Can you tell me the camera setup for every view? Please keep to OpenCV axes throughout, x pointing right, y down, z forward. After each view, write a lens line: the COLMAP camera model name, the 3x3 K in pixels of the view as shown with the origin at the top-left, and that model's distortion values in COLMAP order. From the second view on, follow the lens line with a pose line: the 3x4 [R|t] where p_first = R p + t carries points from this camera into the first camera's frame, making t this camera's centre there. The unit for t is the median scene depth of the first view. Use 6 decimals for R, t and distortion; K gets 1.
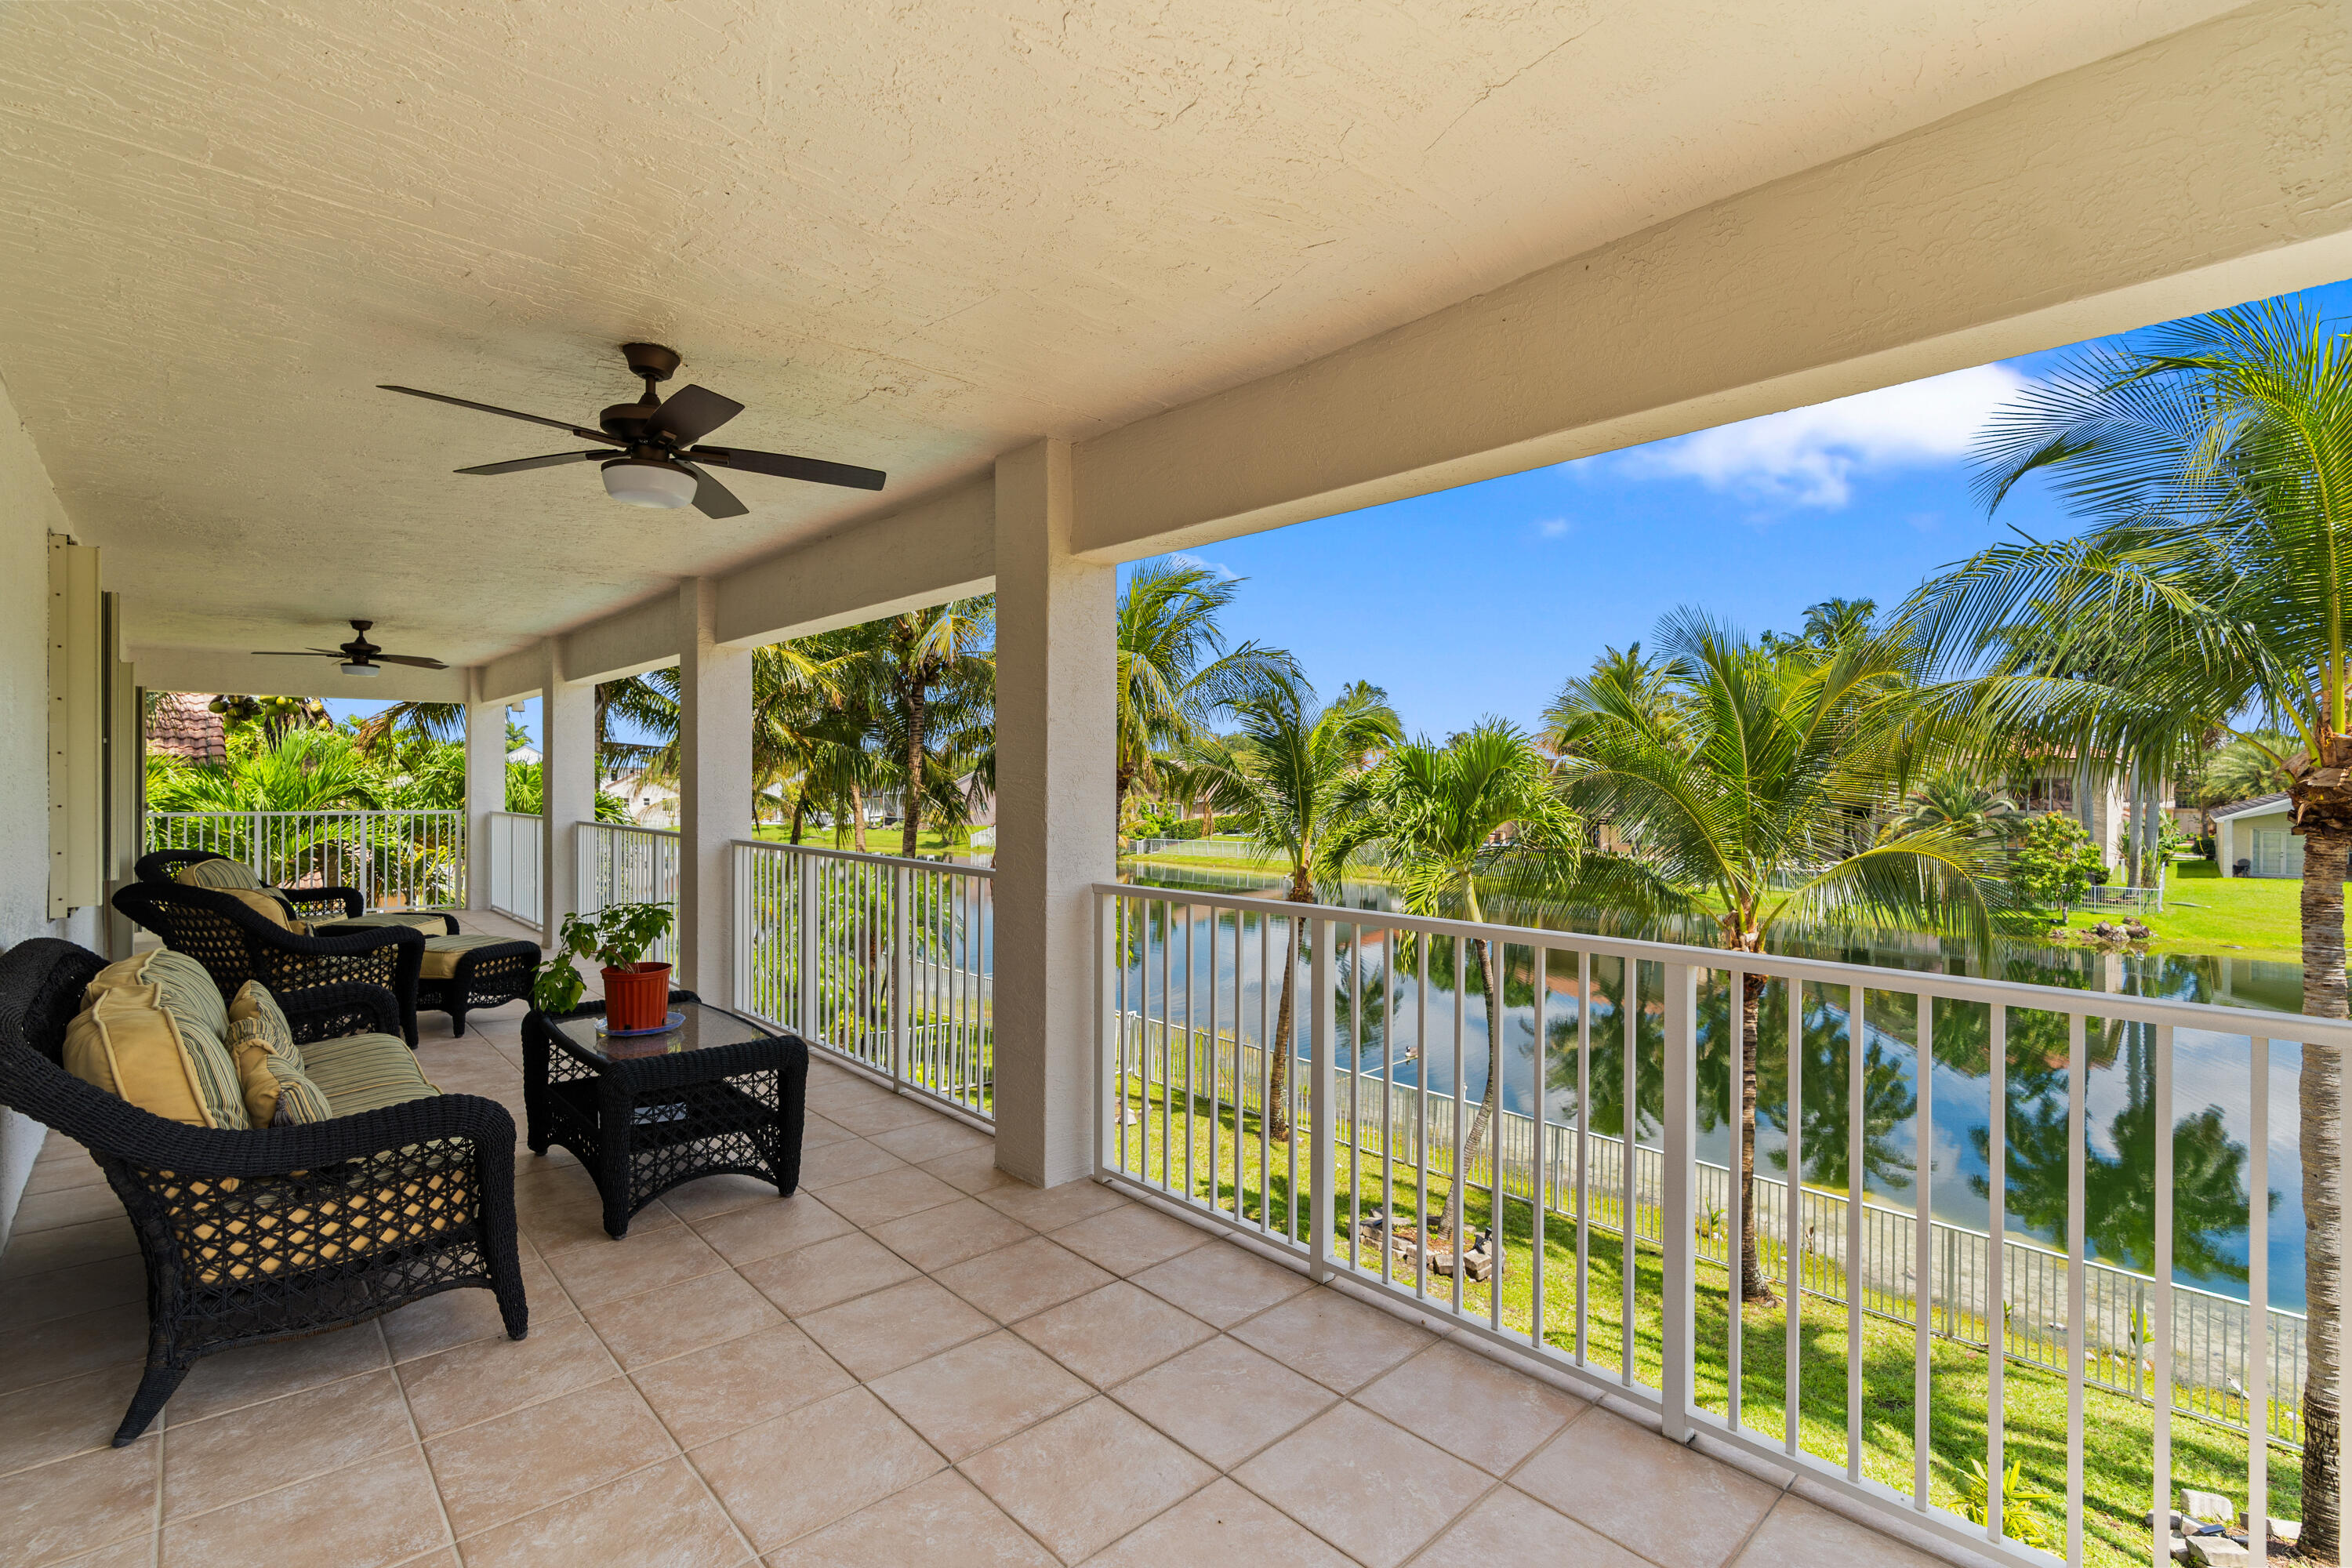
lens RADIAL K [[1065.2, 0, 1170.6], [0, 1065.2, 790.8], [0, 0, 1]] dist [-0.009886, 0.003539]
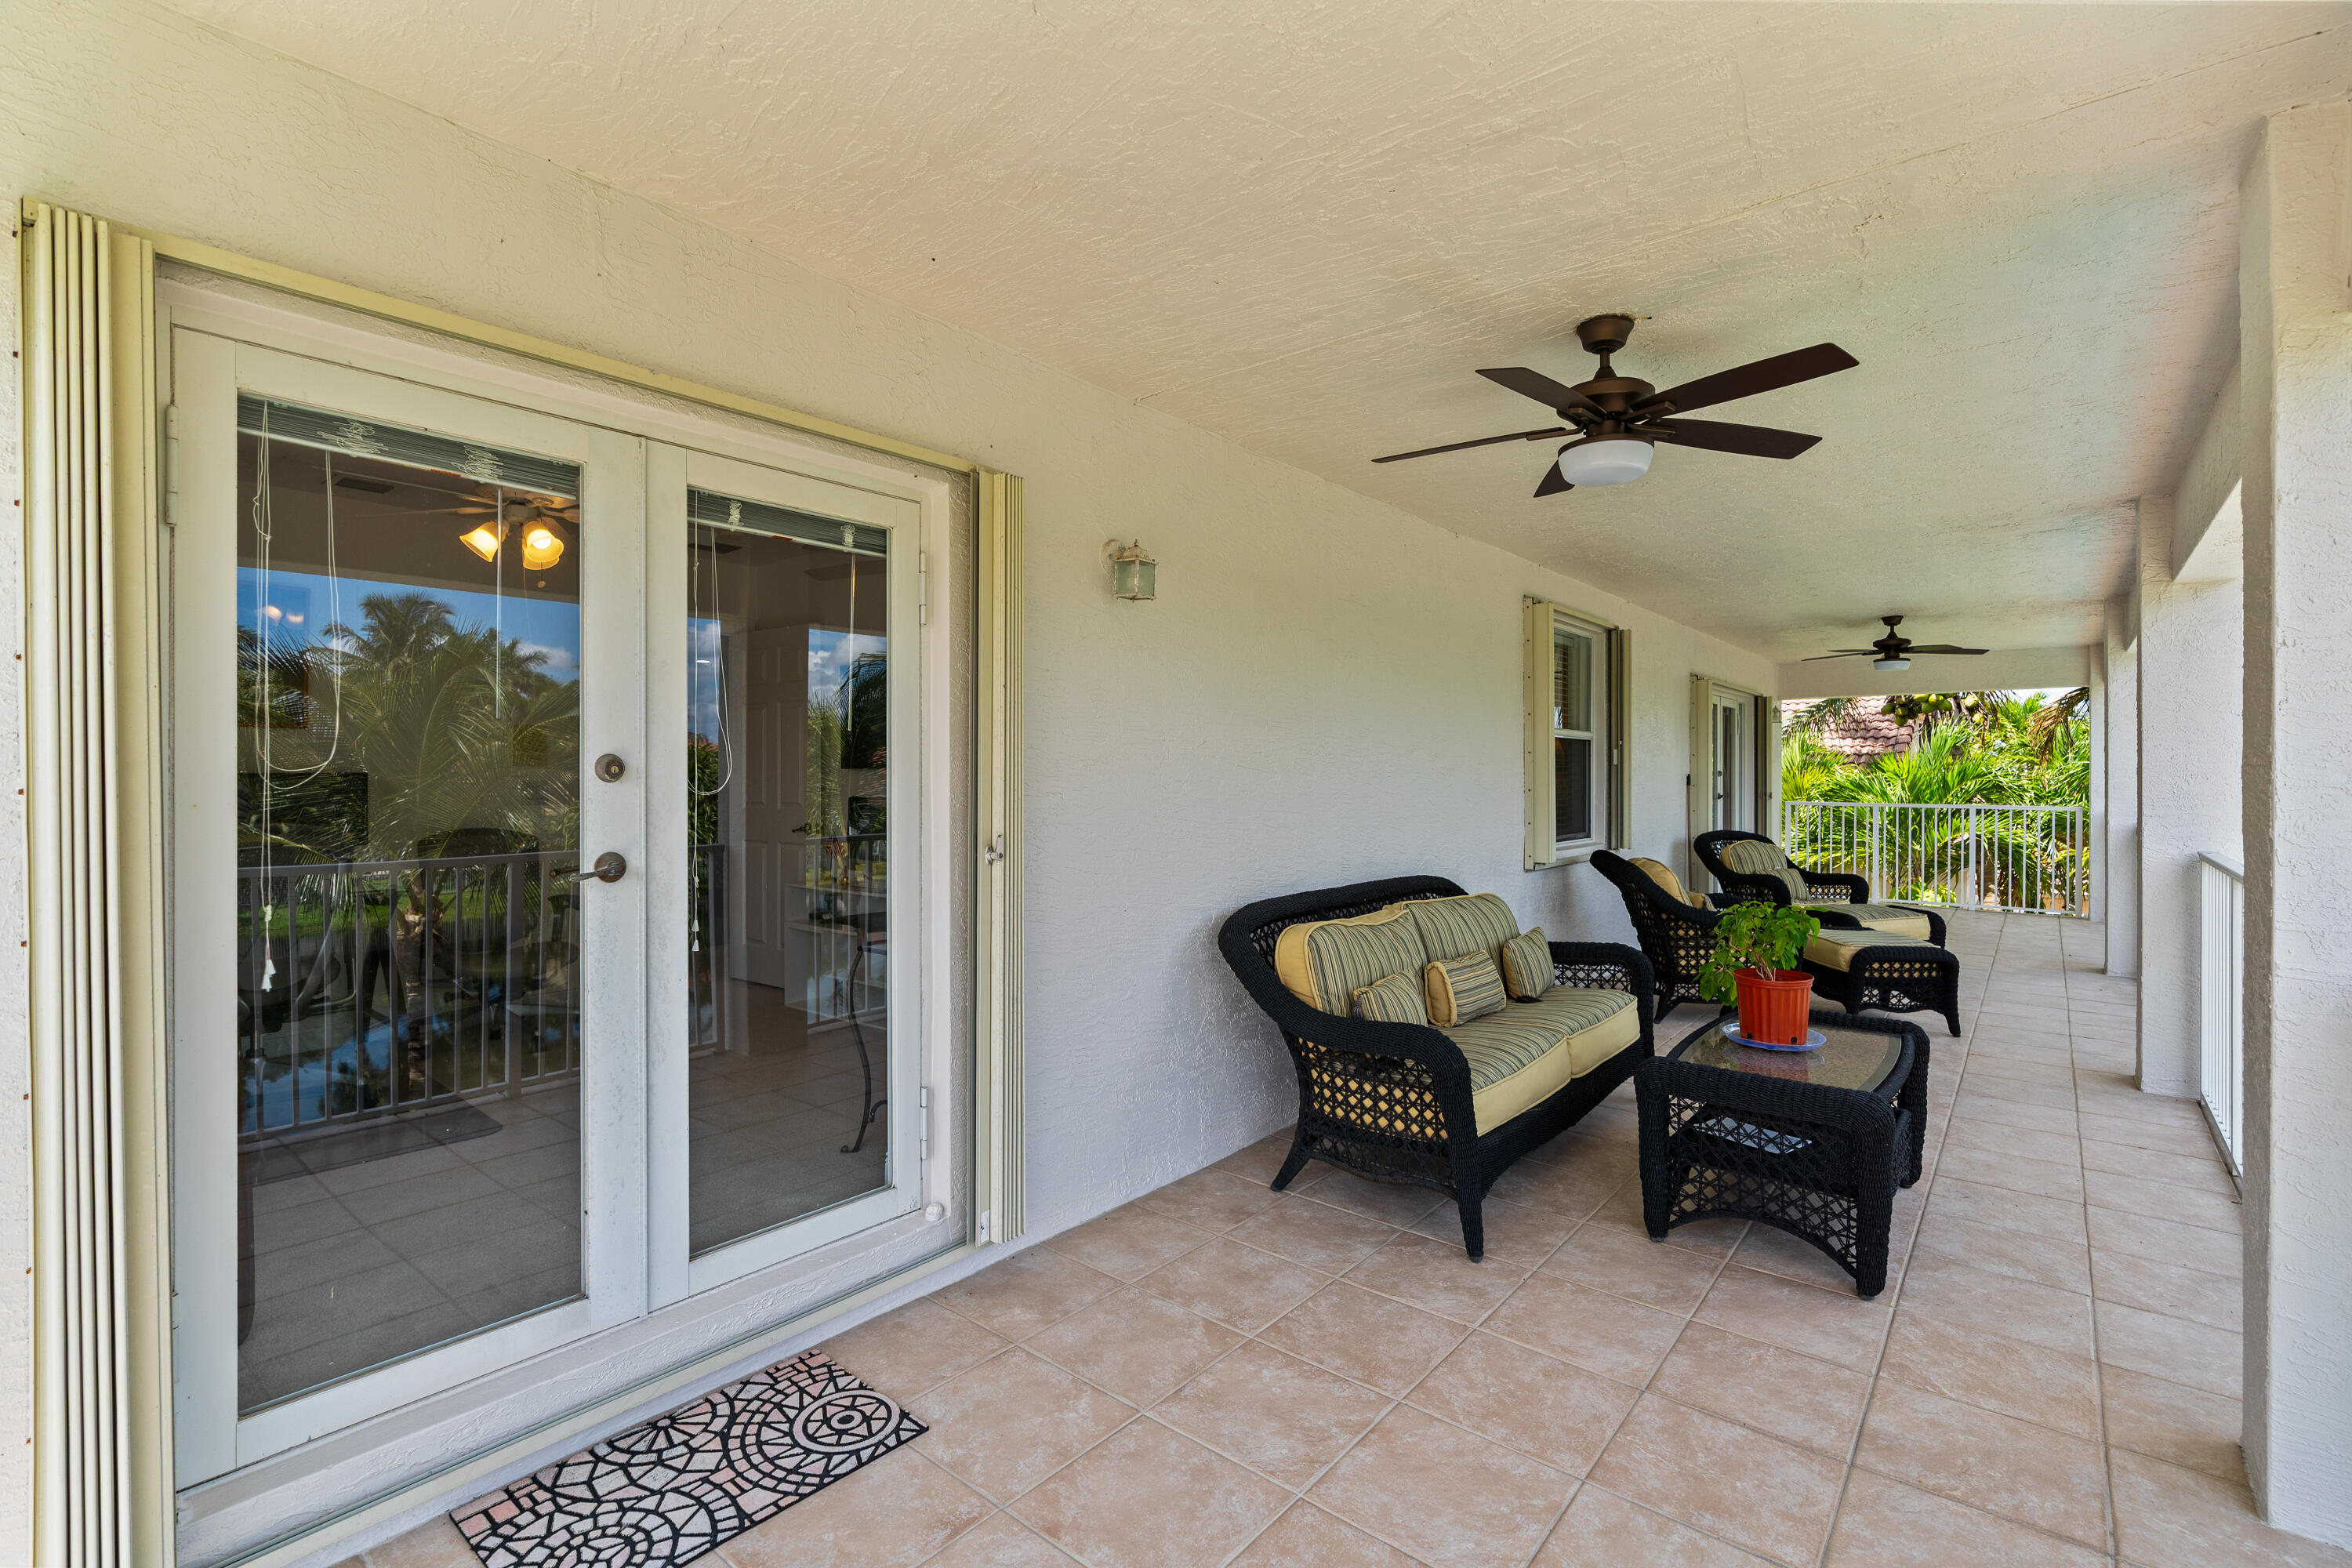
lens RADIAL K [[1065.2, 0, 1172.6], [0, 1065.2, 783.9], [0, 0, 1]] dist [-0.009886, 0.003539]
pose [[0.127554, 0.003641, -0.991825, 0.202772], [-0.006403, 0.999975, 0.002848, 0.003029], [0.991811, 0.005988, 0.127574, 0.231533]]
